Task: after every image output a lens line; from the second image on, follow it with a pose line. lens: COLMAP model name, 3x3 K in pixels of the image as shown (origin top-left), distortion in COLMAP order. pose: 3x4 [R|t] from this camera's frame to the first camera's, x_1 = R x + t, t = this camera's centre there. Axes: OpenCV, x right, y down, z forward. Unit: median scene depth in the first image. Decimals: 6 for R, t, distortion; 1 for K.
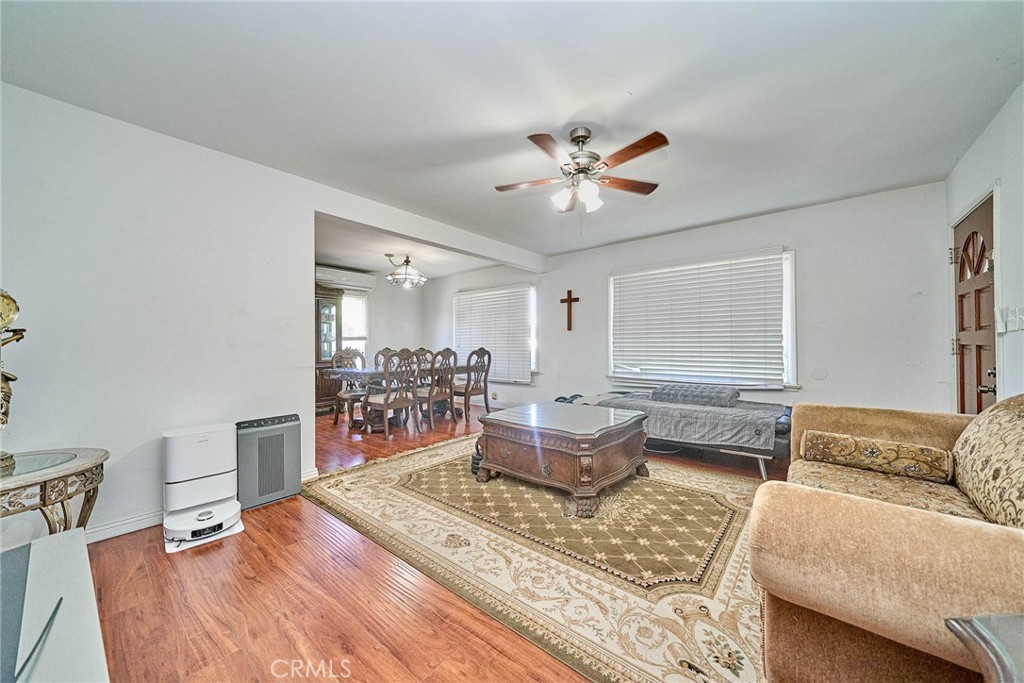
lens RADIAL K [[327.9, 0, 532.1], [0, 327.9, 340.4], [0, 0, 1]] dist [0.000788, -0.000033]
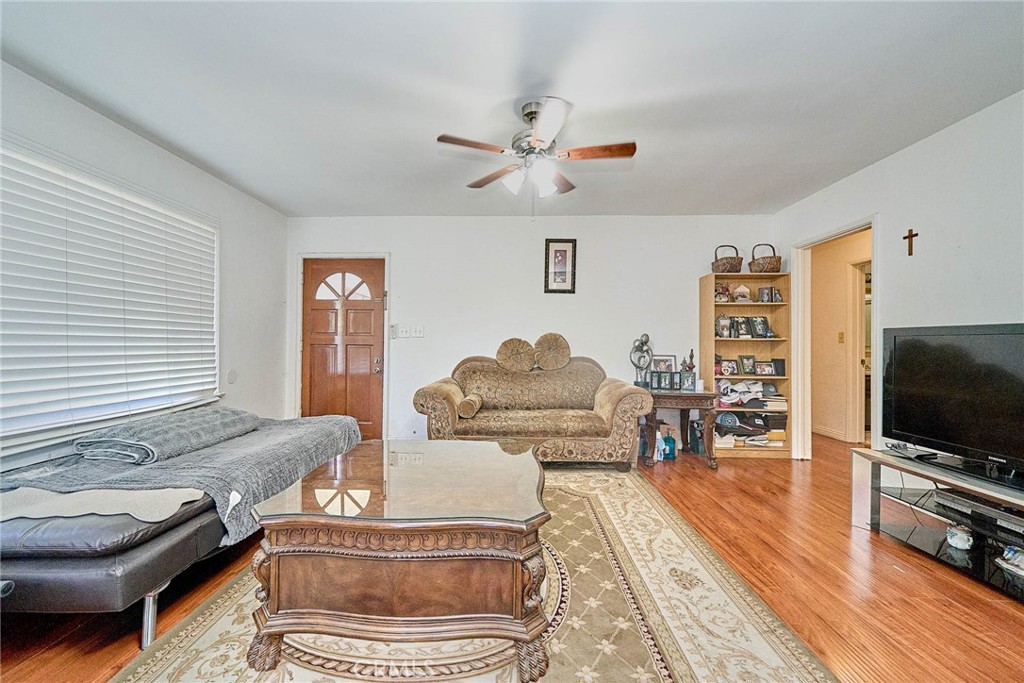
lens RADIAL K [[368.0, 0, 514.4], [0, 368.0, 343.4], [0, 0, 1]] dist [0.002391, -0.000074]
pose [[-0.550030, 0.003858, 0.835136, -0.838819], [-0.012373, 0.999842, -0.012768, 0.030993], [-0.835053, -0.017356, -0.549895, 2.030374]]
